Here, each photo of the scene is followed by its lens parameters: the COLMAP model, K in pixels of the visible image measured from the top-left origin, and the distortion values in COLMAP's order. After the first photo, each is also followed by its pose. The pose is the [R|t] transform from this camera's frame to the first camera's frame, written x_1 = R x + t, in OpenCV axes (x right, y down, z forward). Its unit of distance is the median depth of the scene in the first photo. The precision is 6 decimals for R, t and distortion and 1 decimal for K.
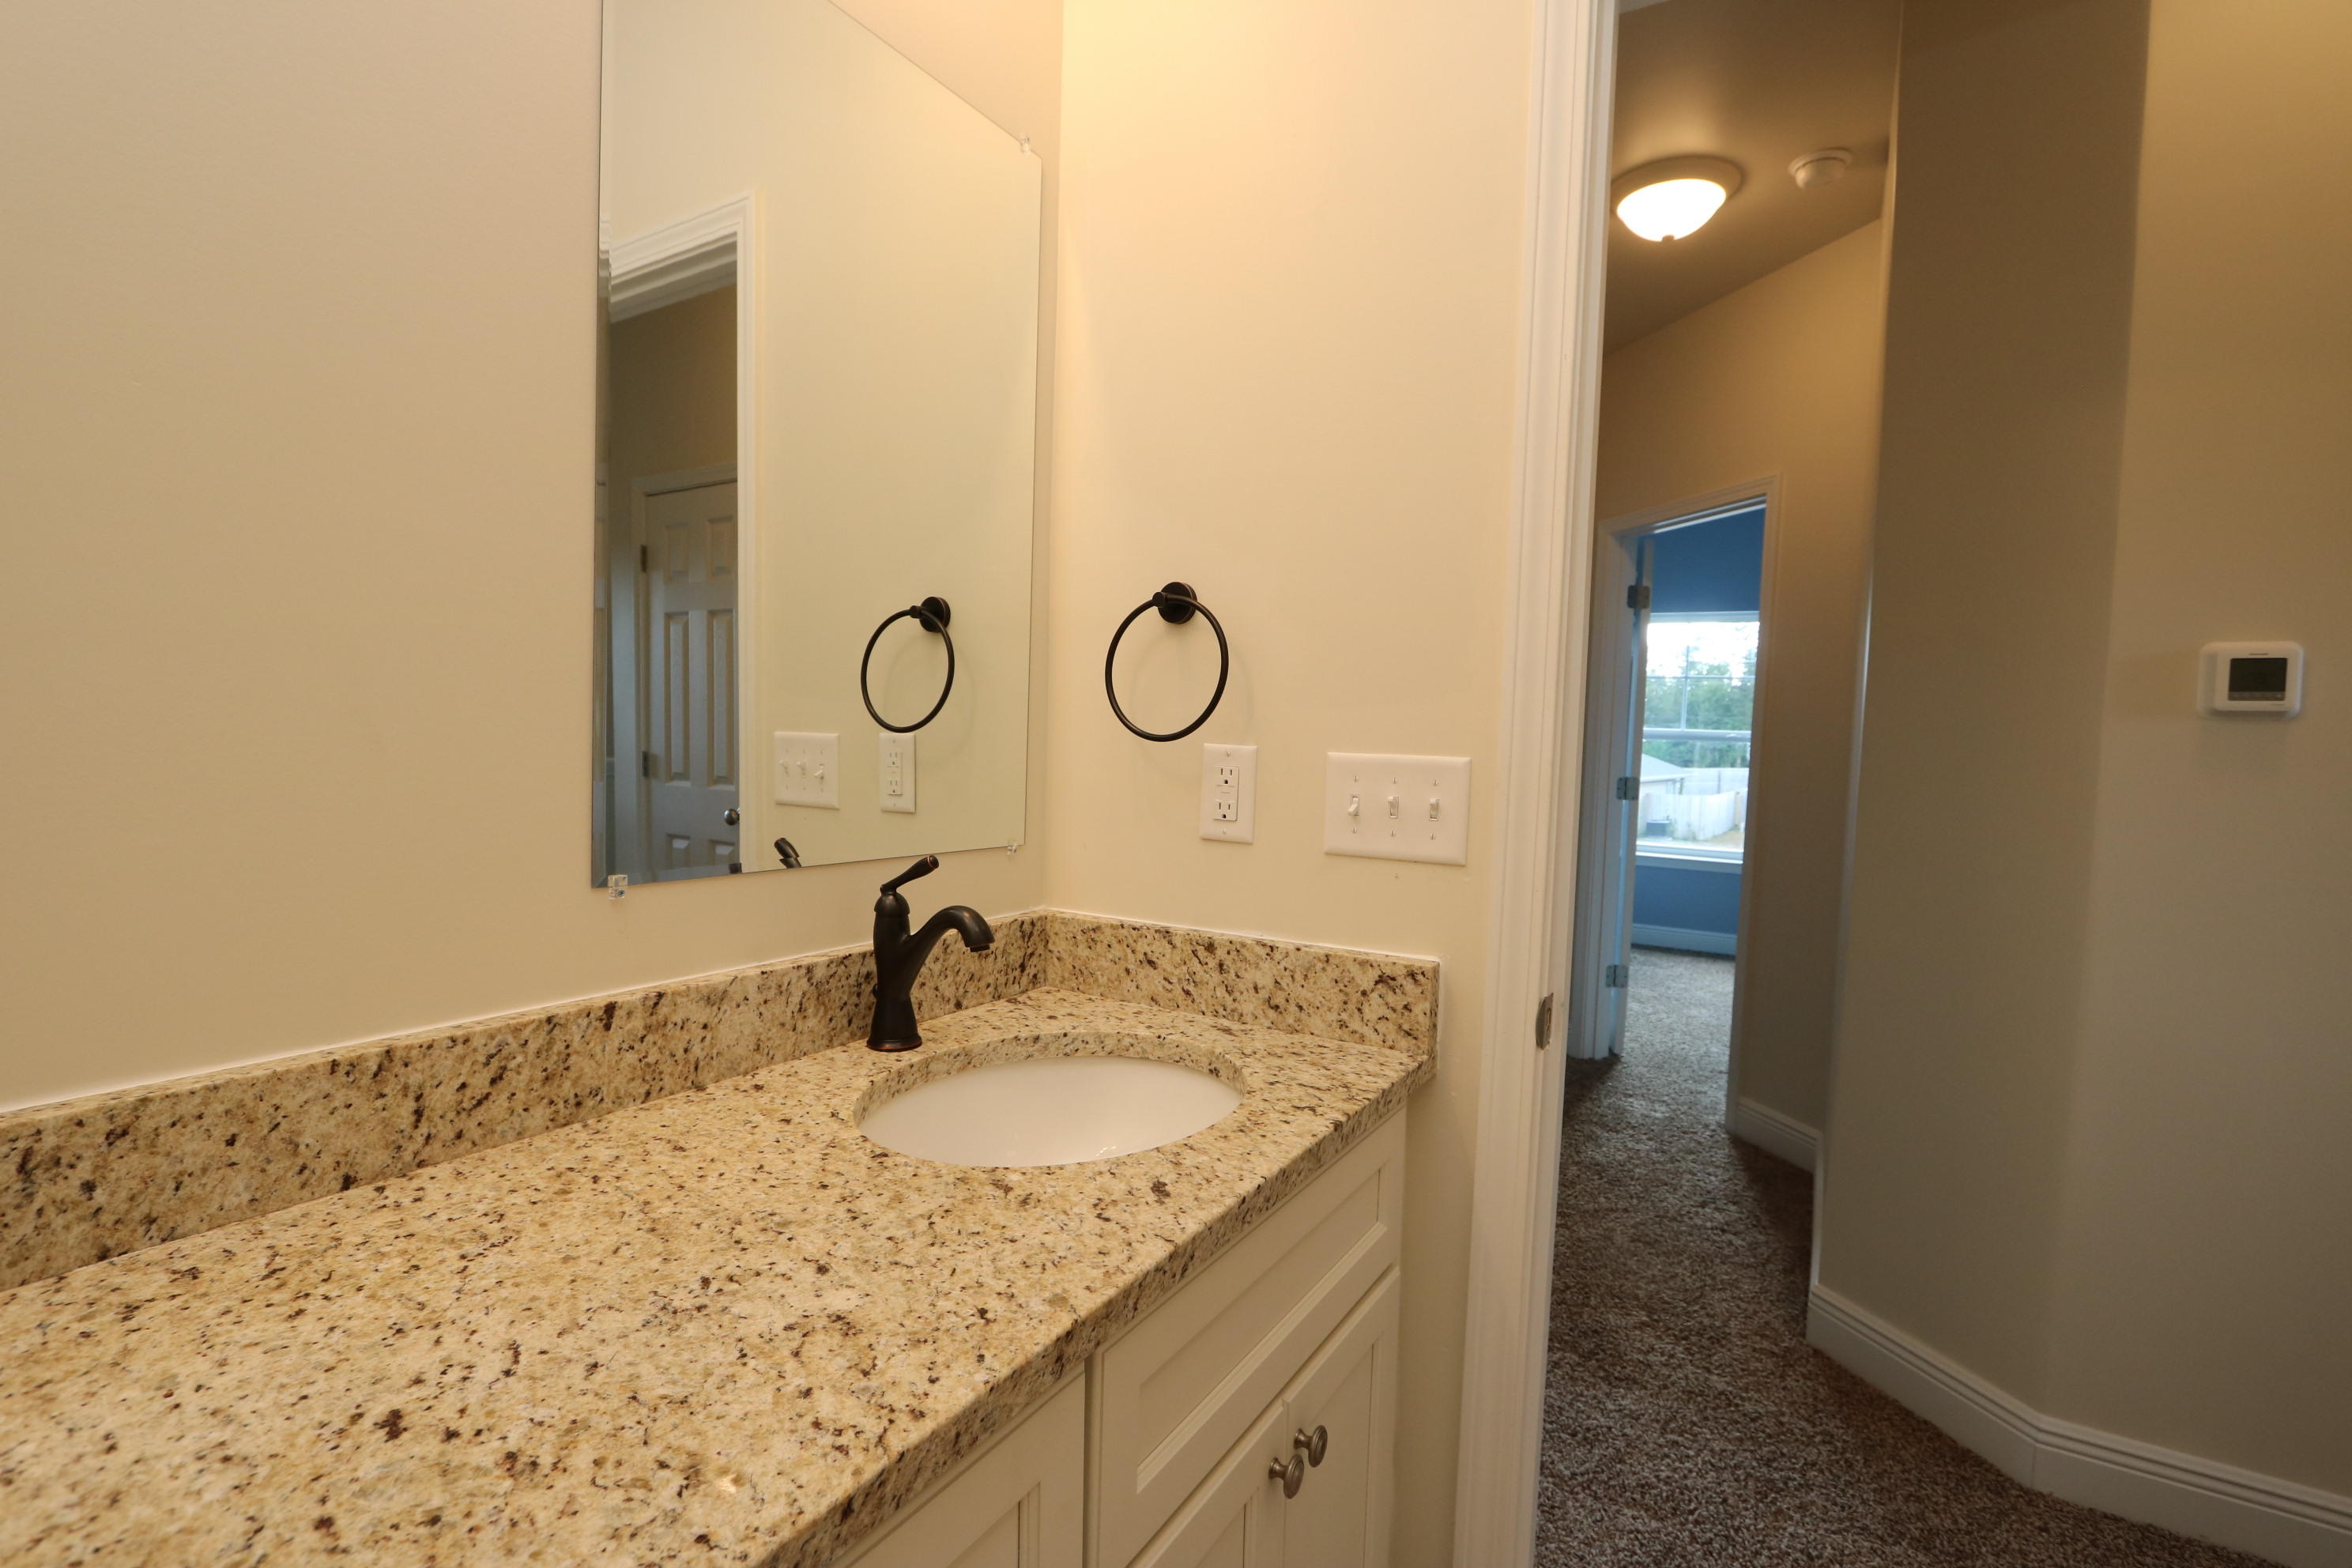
lens RADIAL K [[1091.6, 0, 1159.5], [0, 1091.6, 789.2], [0, 0, 1]] dist [-0.017898, 0.003020]
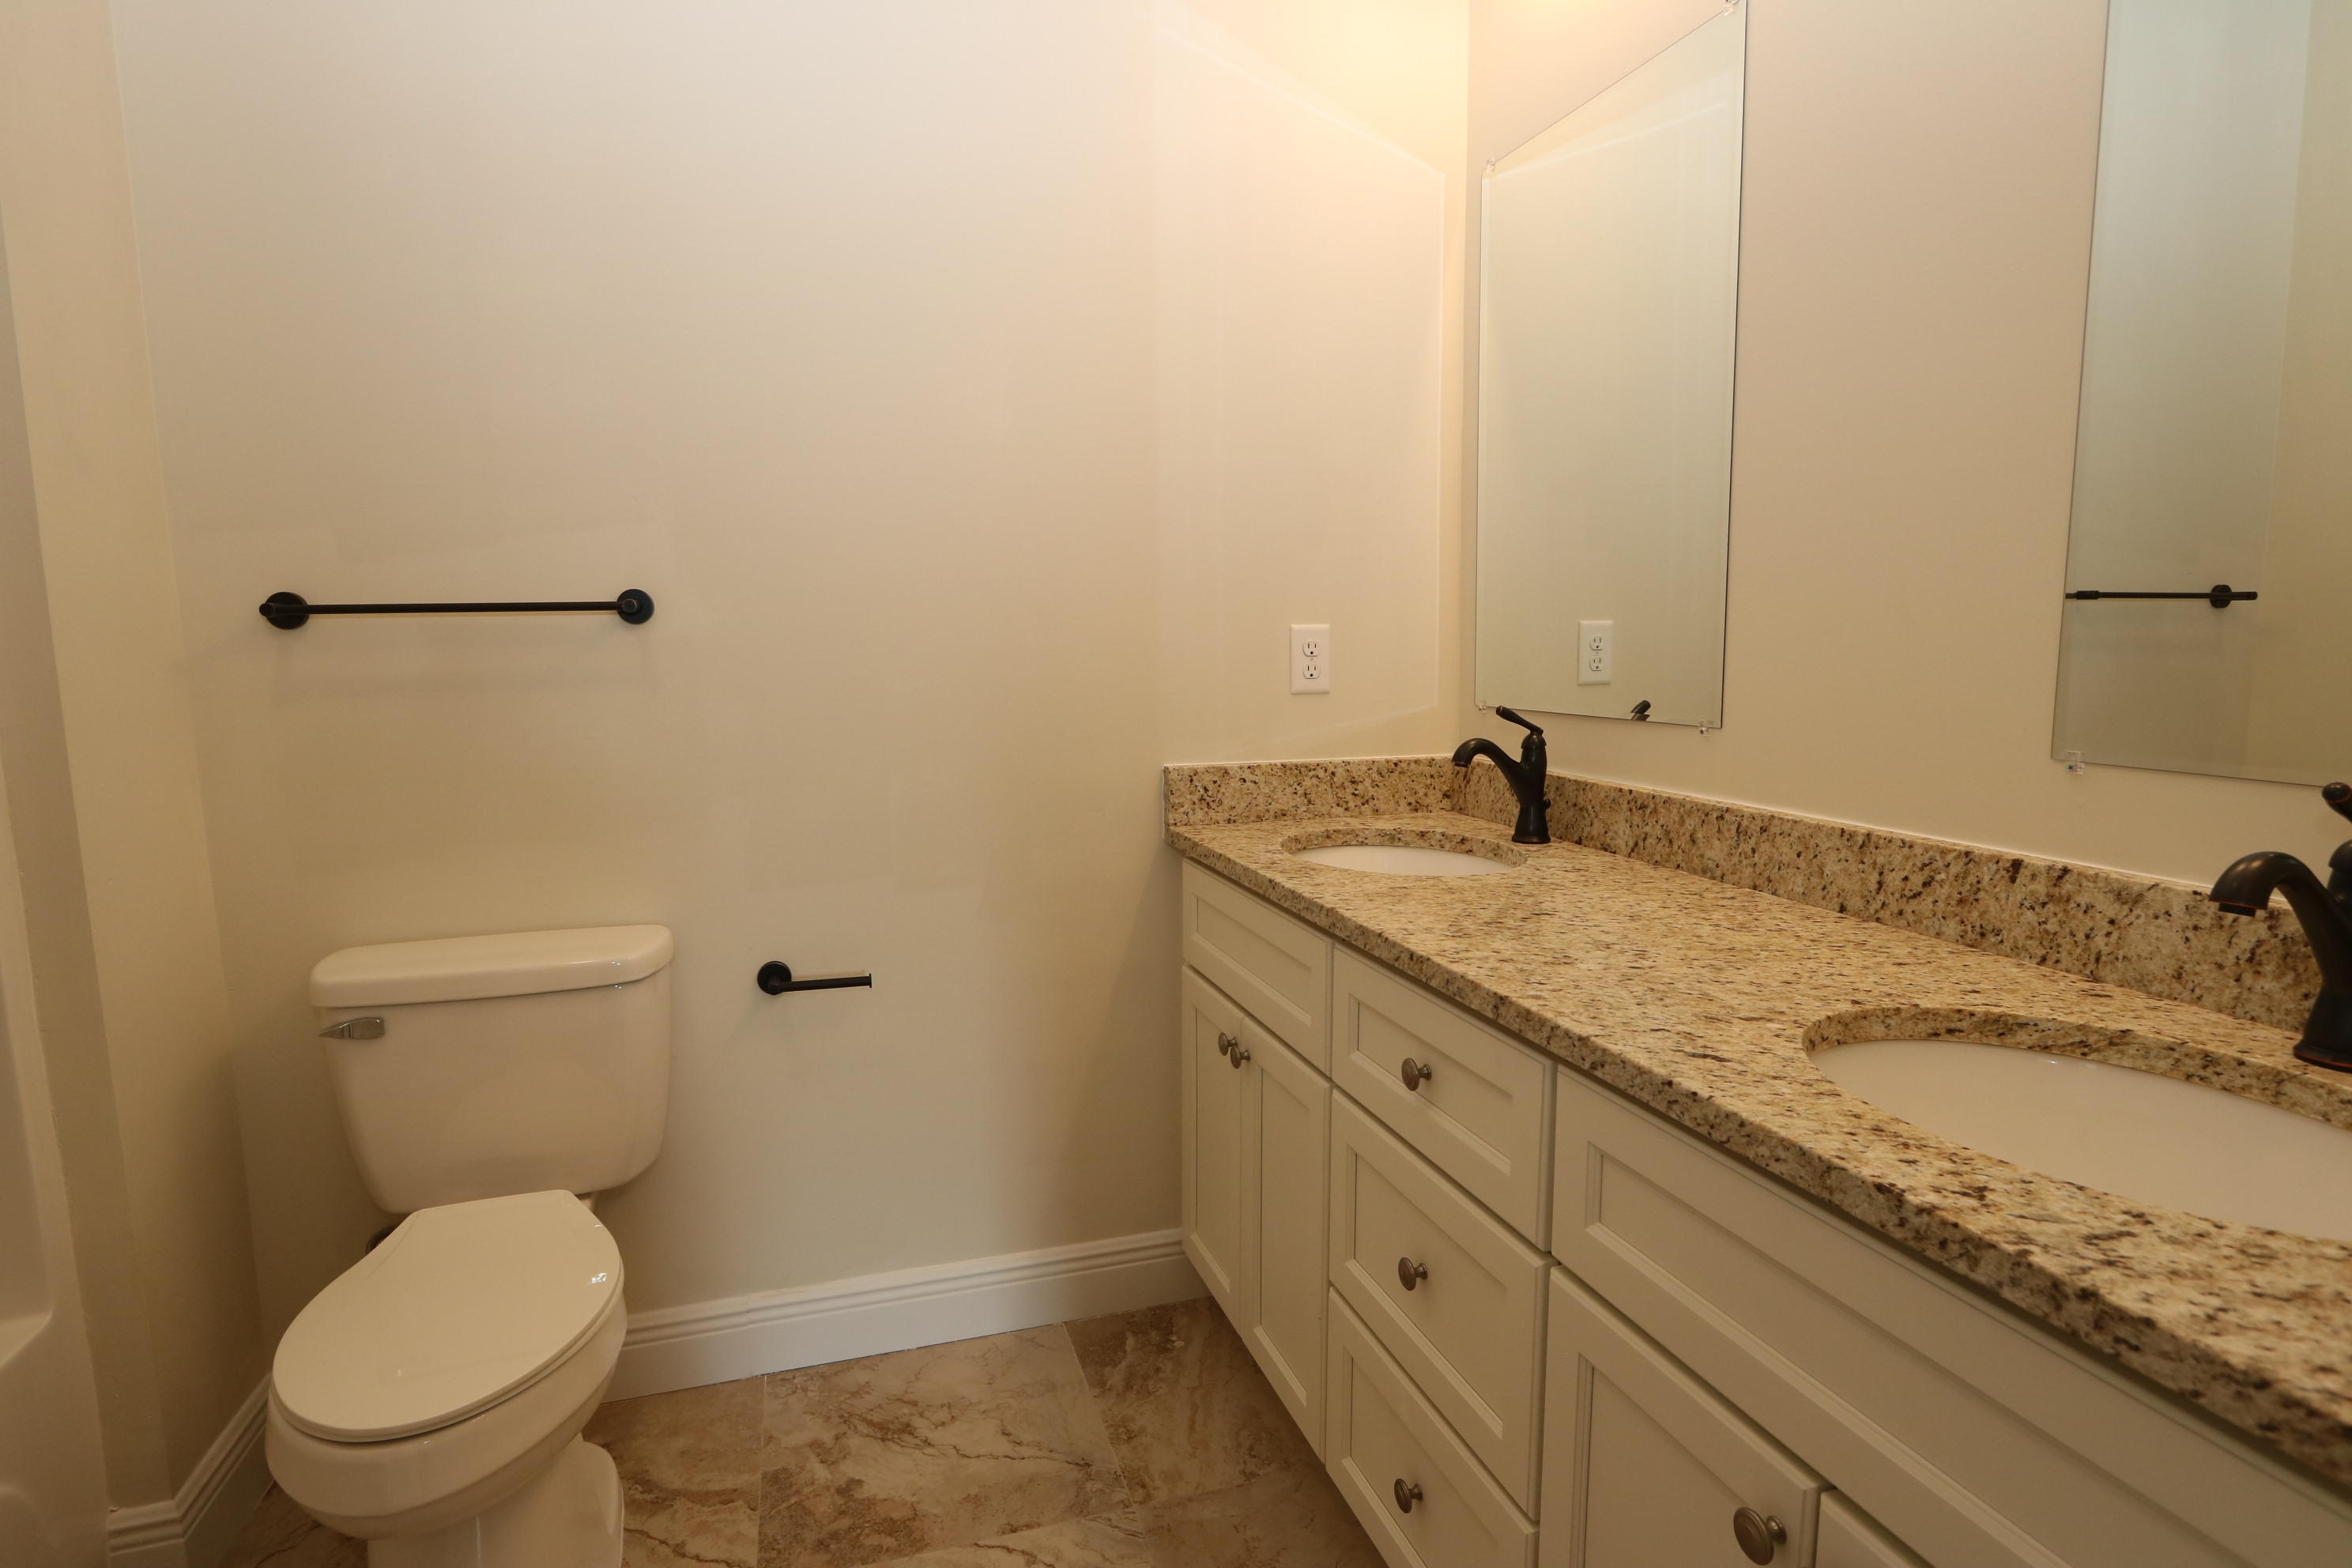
lens RADIAL K [[1221.7, 0, 1162.7], [0, 1221.7, 787.1], [0, 0, 1]] dist [-0.013013, 0.002097]
pose [[-0.666284, 0.071315, -0.742280, 1.054888], [-0.045502, 0.989673, 0.135927, -0.005892], [0.744309, 0.124341, -0.656158, 1.225198]]
